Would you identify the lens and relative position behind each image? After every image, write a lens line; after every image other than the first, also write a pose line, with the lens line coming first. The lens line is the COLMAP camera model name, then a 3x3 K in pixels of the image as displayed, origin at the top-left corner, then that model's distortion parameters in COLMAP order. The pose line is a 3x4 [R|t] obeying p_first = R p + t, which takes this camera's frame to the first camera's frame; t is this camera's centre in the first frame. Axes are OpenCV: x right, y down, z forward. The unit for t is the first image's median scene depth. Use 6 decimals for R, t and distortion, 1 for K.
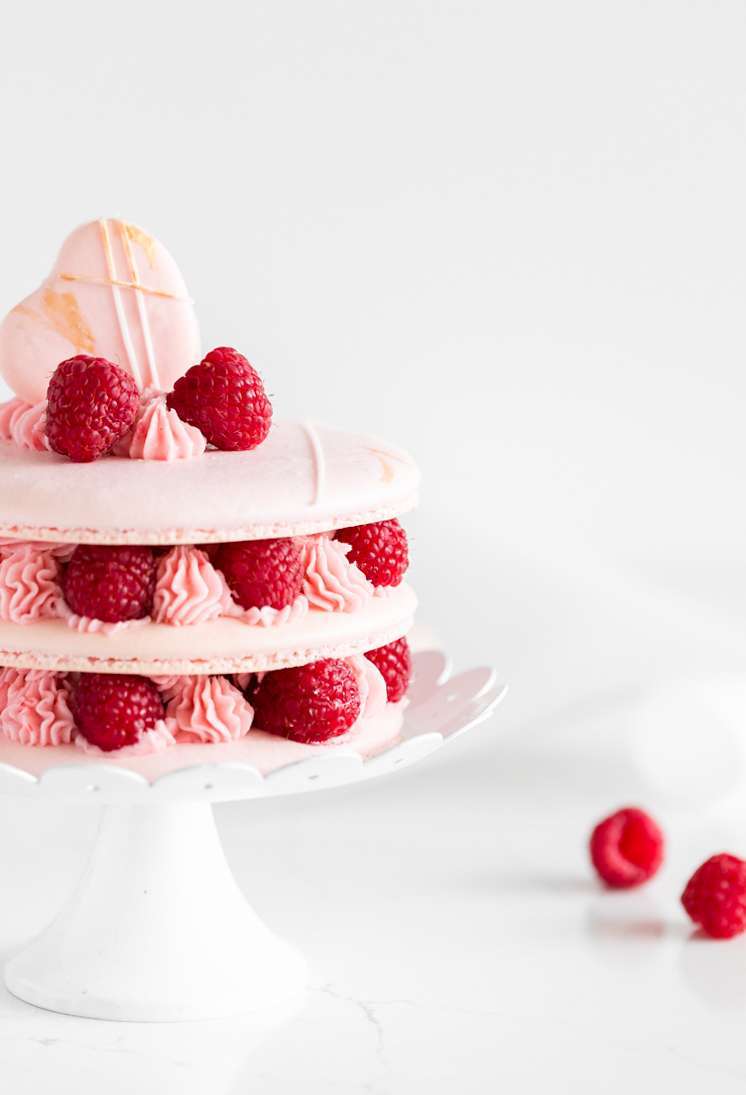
lens RADIAL K [[4478.7, 0, 373.0], [0, 4478.7, 545.8], [0, 0, 1]] dist [-0.143983, 0.000000]
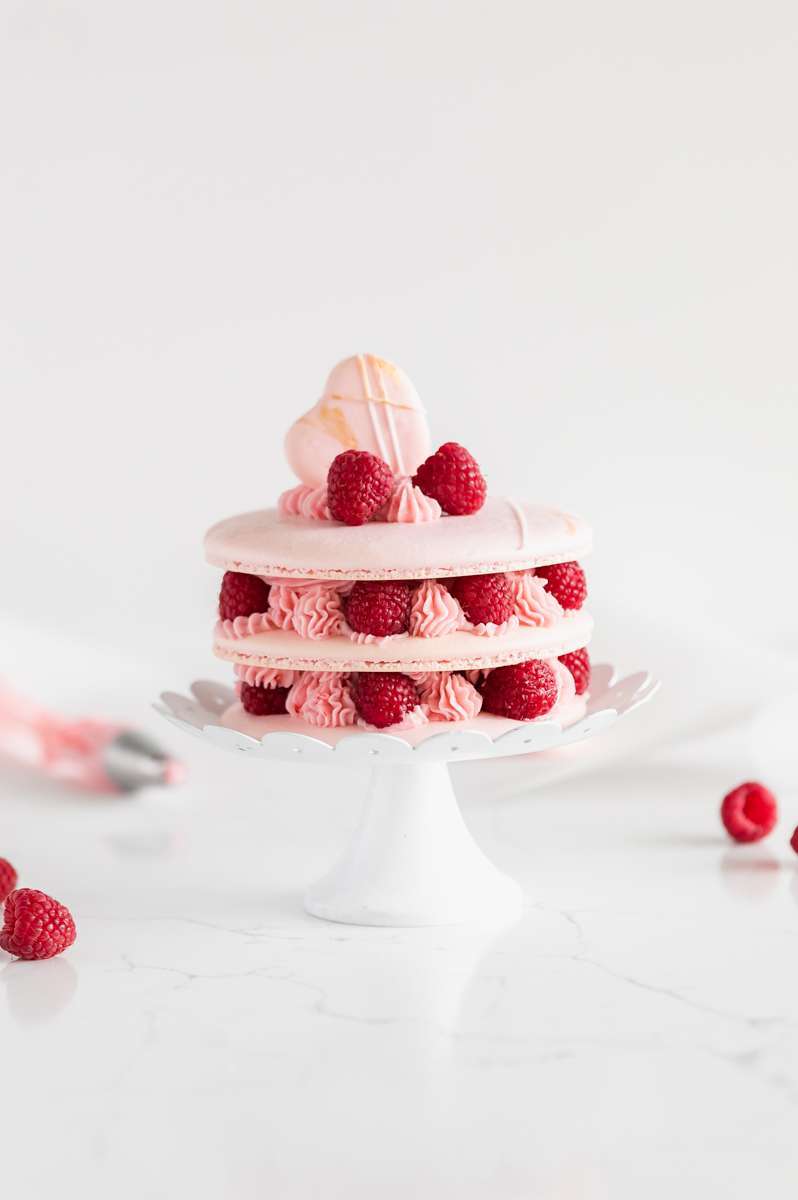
lens RADIAL K [[4623.2, 0, 402.1], [0, 4623.2, 603.9], [0, 0, 1]] dist [-0.138722, 0.000000]
pose [[0.999411, -0.032326, -0.011521, -0.034044], [0.031917, 0.998908, -0.034105, 0.055833], [0.012611, 0.033717, 0.999352, -0.450331]]
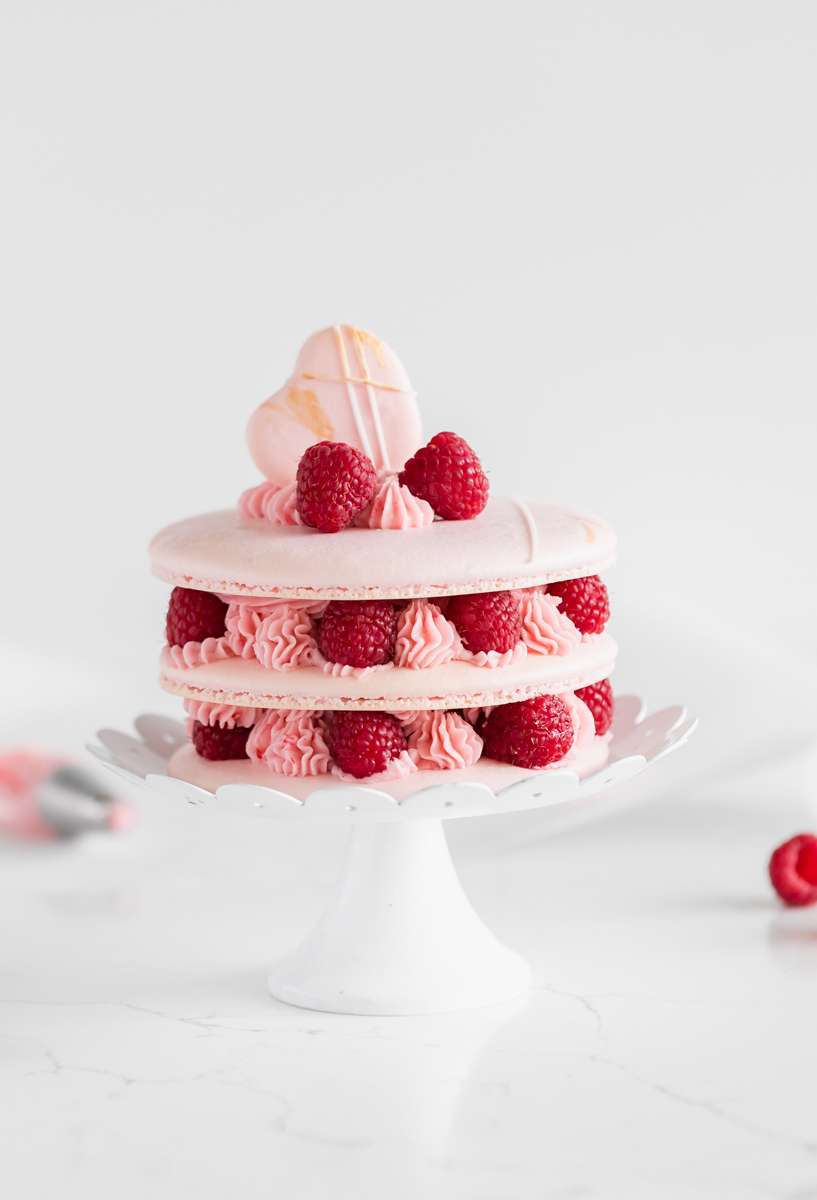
lens RADIAL K [[4908.2, 0, 406.1], [0, 4908.2, 600.1], [0, 0, 1]] dist [-0.143983, 0.000000]
pose [[0.999443, -0.030342, -0.013875, -0.027698], [0.029974, 0.999212, -0.026034, 0.032650], [0.014654, 0.025604, 0.999565, -0.276194]]
